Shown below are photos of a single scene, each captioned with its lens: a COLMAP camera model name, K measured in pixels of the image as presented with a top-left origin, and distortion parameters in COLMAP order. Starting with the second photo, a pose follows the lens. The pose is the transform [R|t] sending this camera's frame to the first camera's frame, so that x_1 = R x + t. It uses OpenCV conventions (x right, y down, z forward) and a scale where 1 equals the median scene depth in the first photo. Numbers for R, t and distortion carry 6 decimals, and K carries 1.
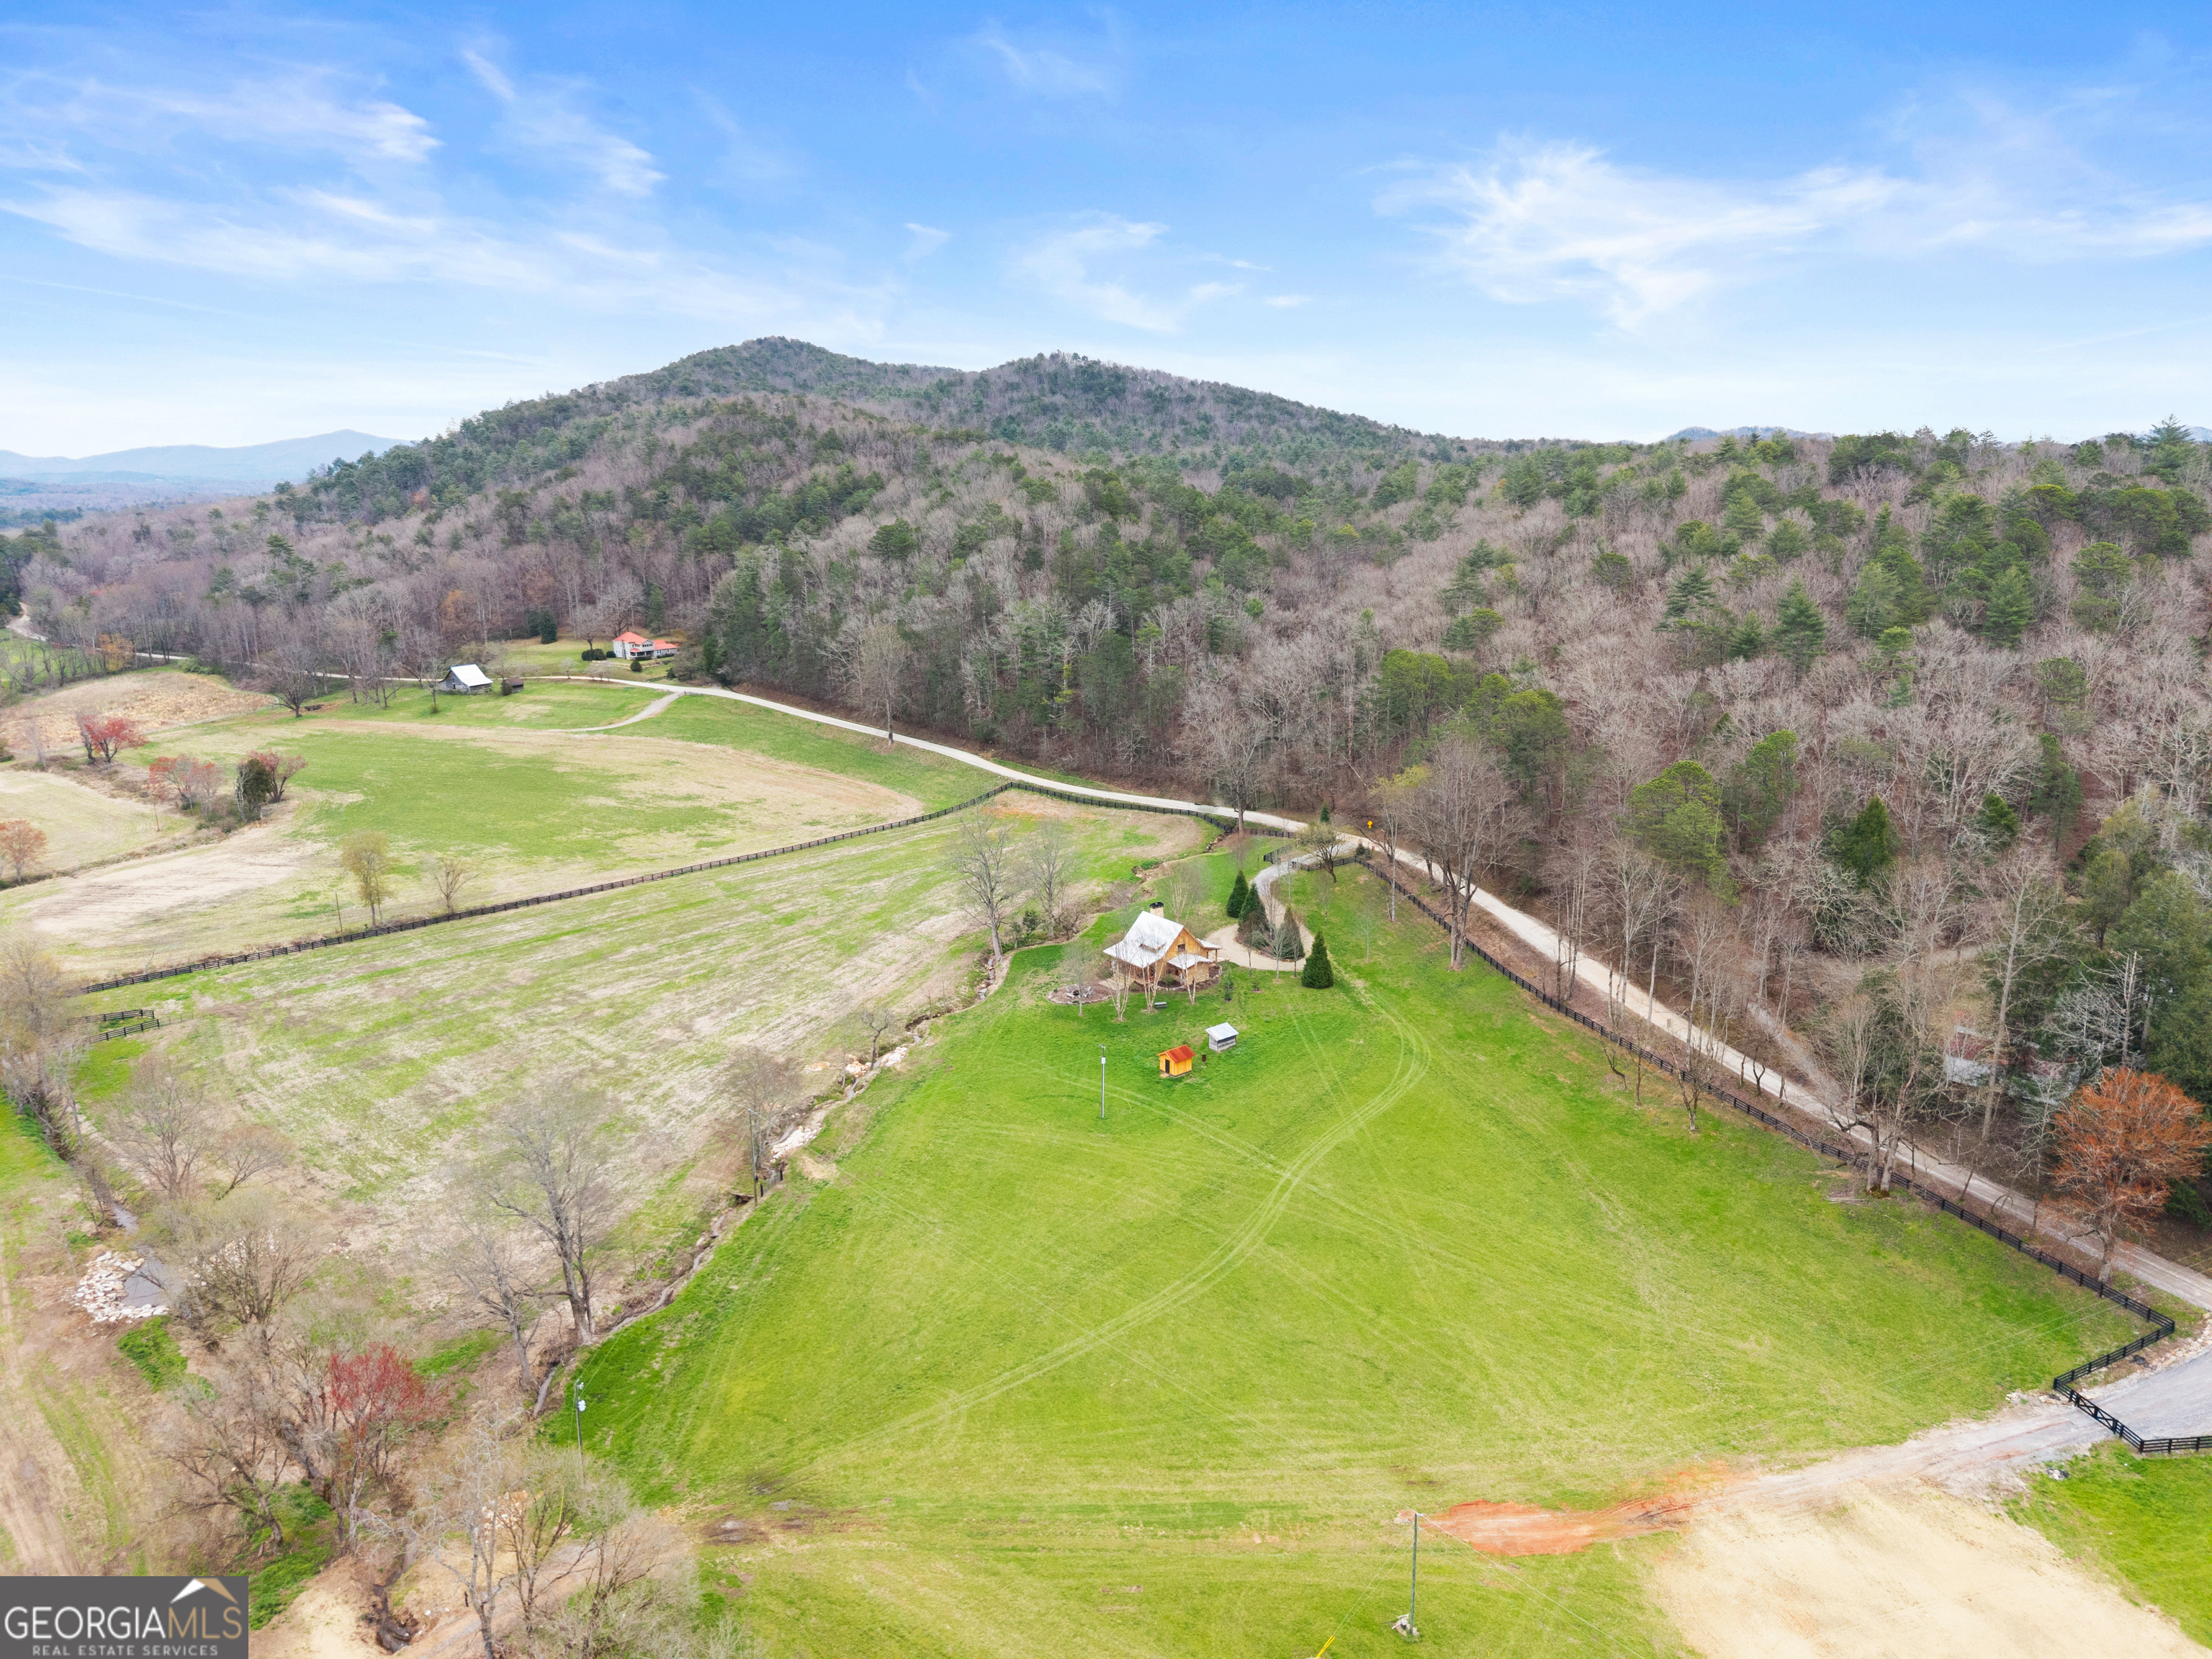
lens RADIAL K [[1487.0, 0, 1106.0], [0, 1487.0, 829.5], [0, 0, 1]] dist [0.047598, -0.040811]
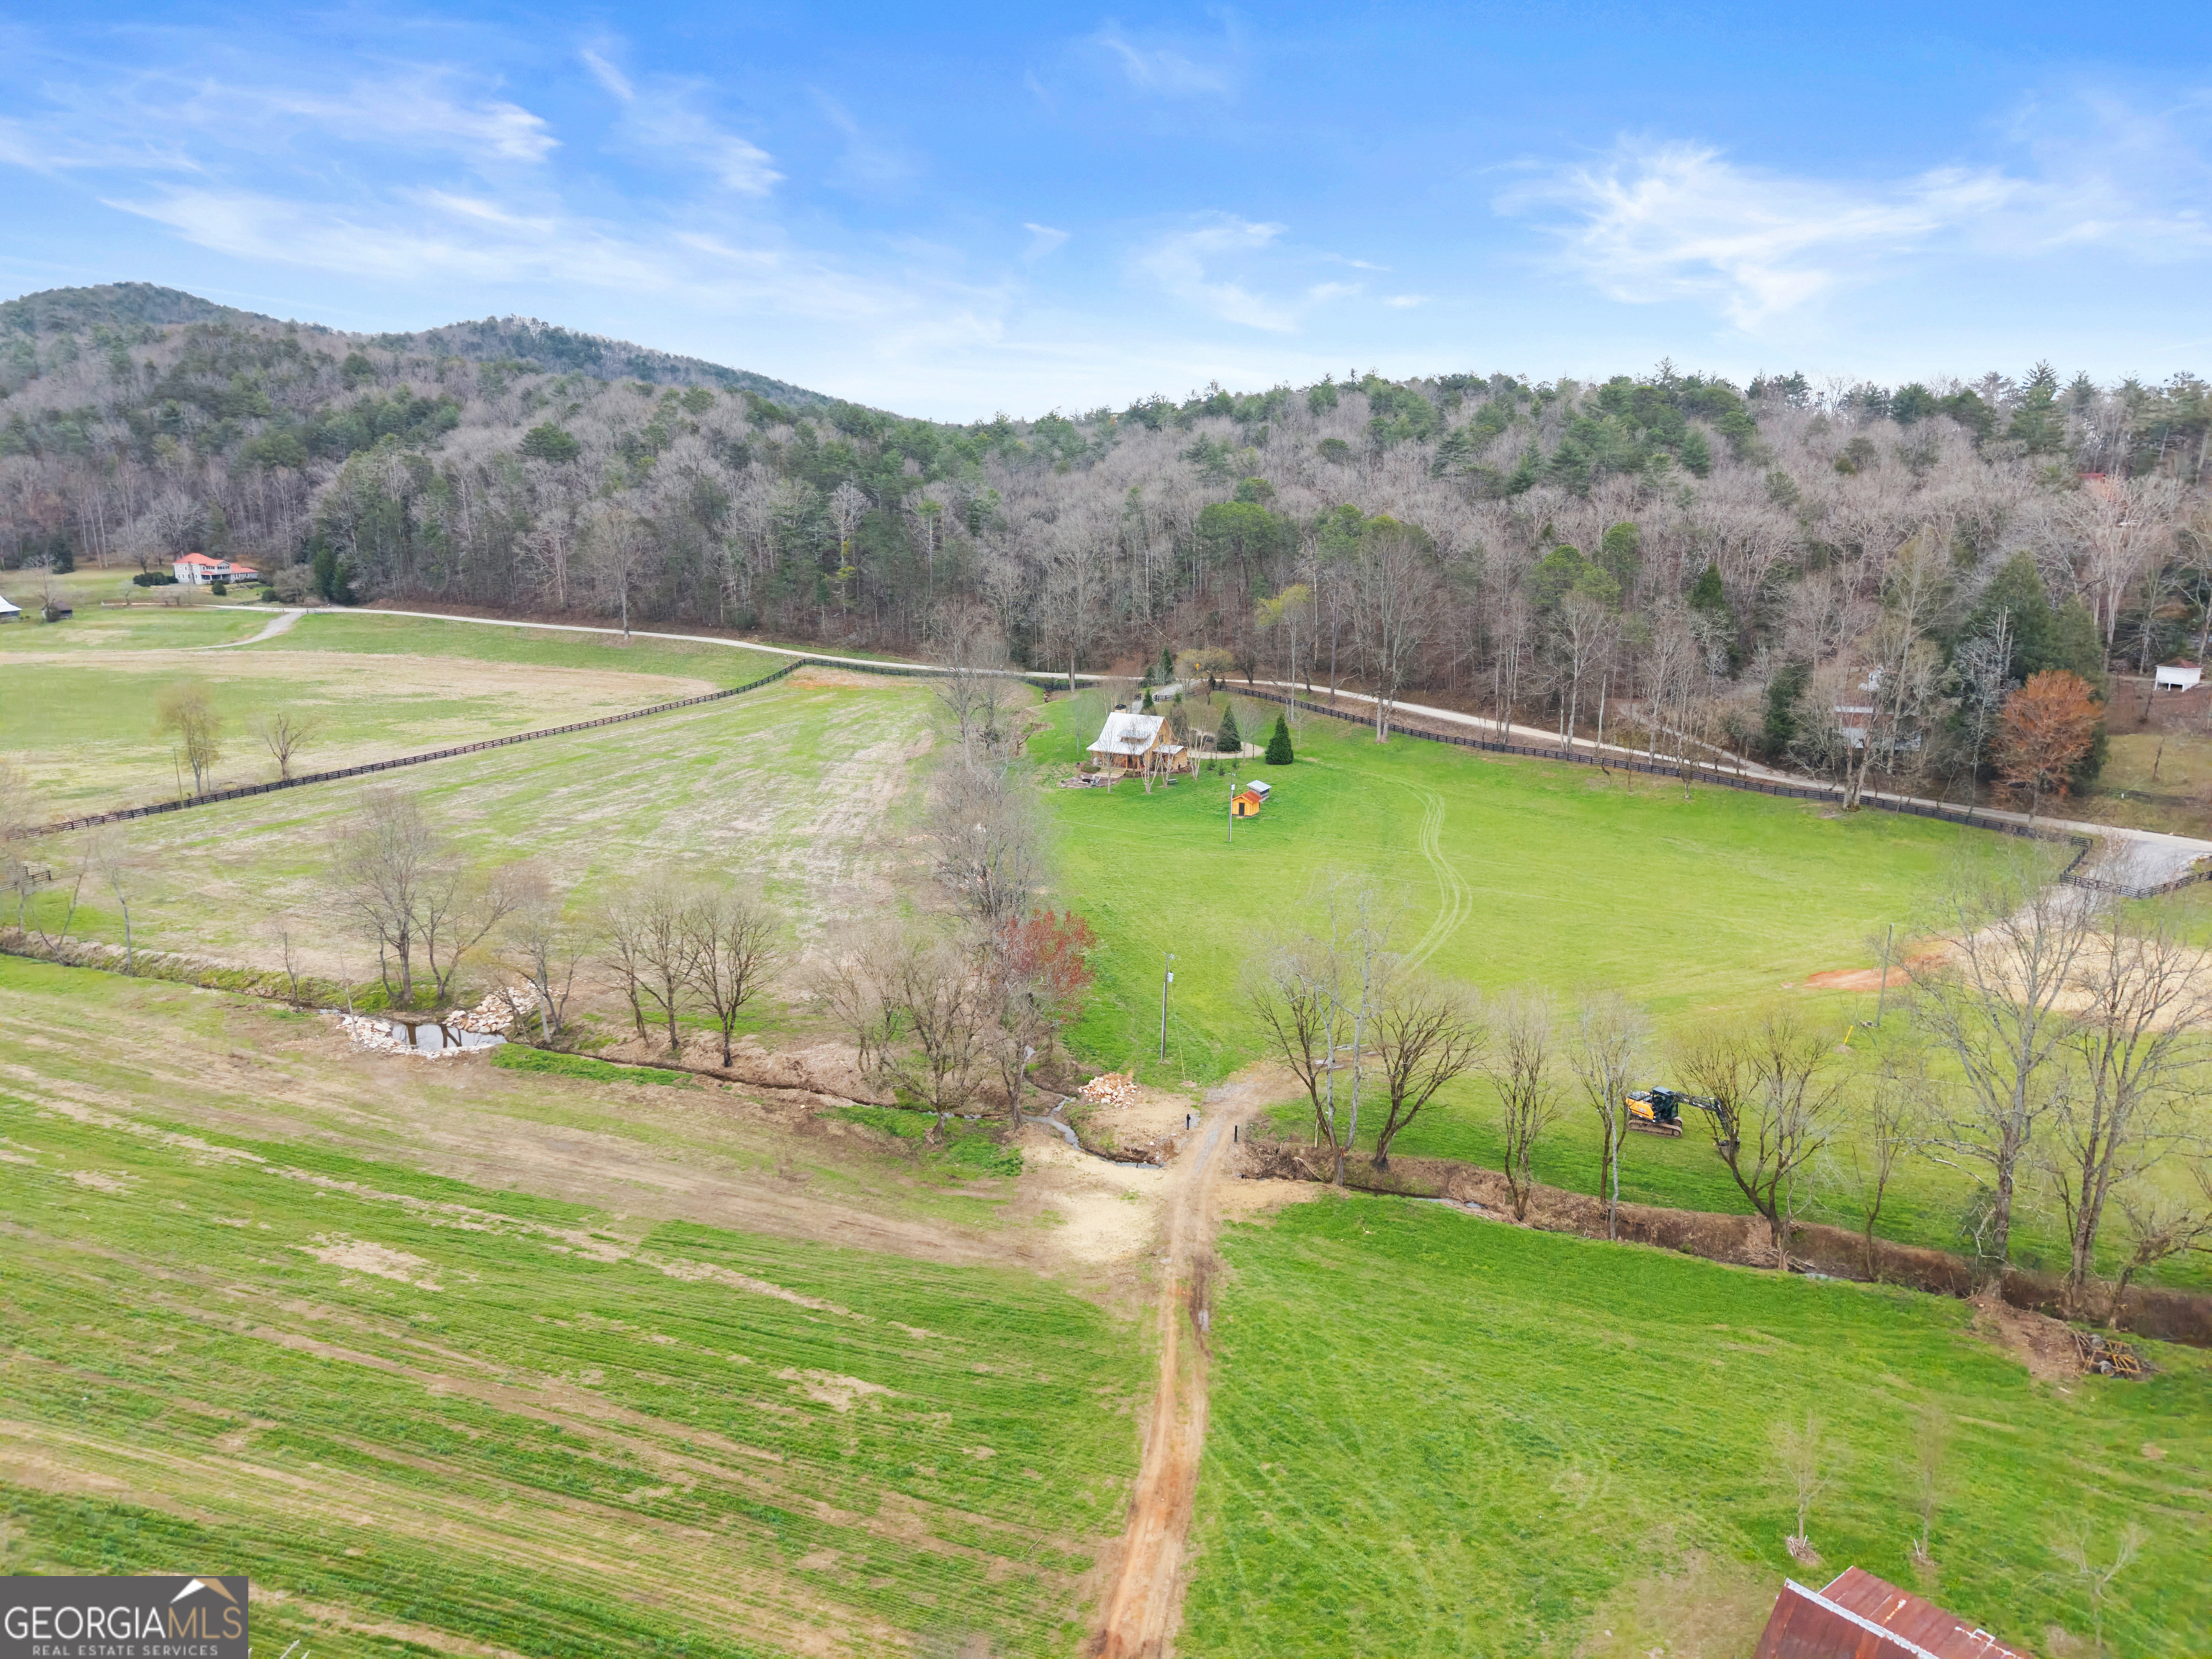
lens RADIAL K [[1487.0, 0, 1106.0], [0, 1487.0, 829.5], [0, 0, 1]] dist [0.047598, -0.040811]
pose [[0.927125, -0.071620, 0.367845, -0.228374], [0.074463, 0.997203, 0.006476, 0.081577], [-0.367280, 0.021387, 0.929864, 0.016950]]
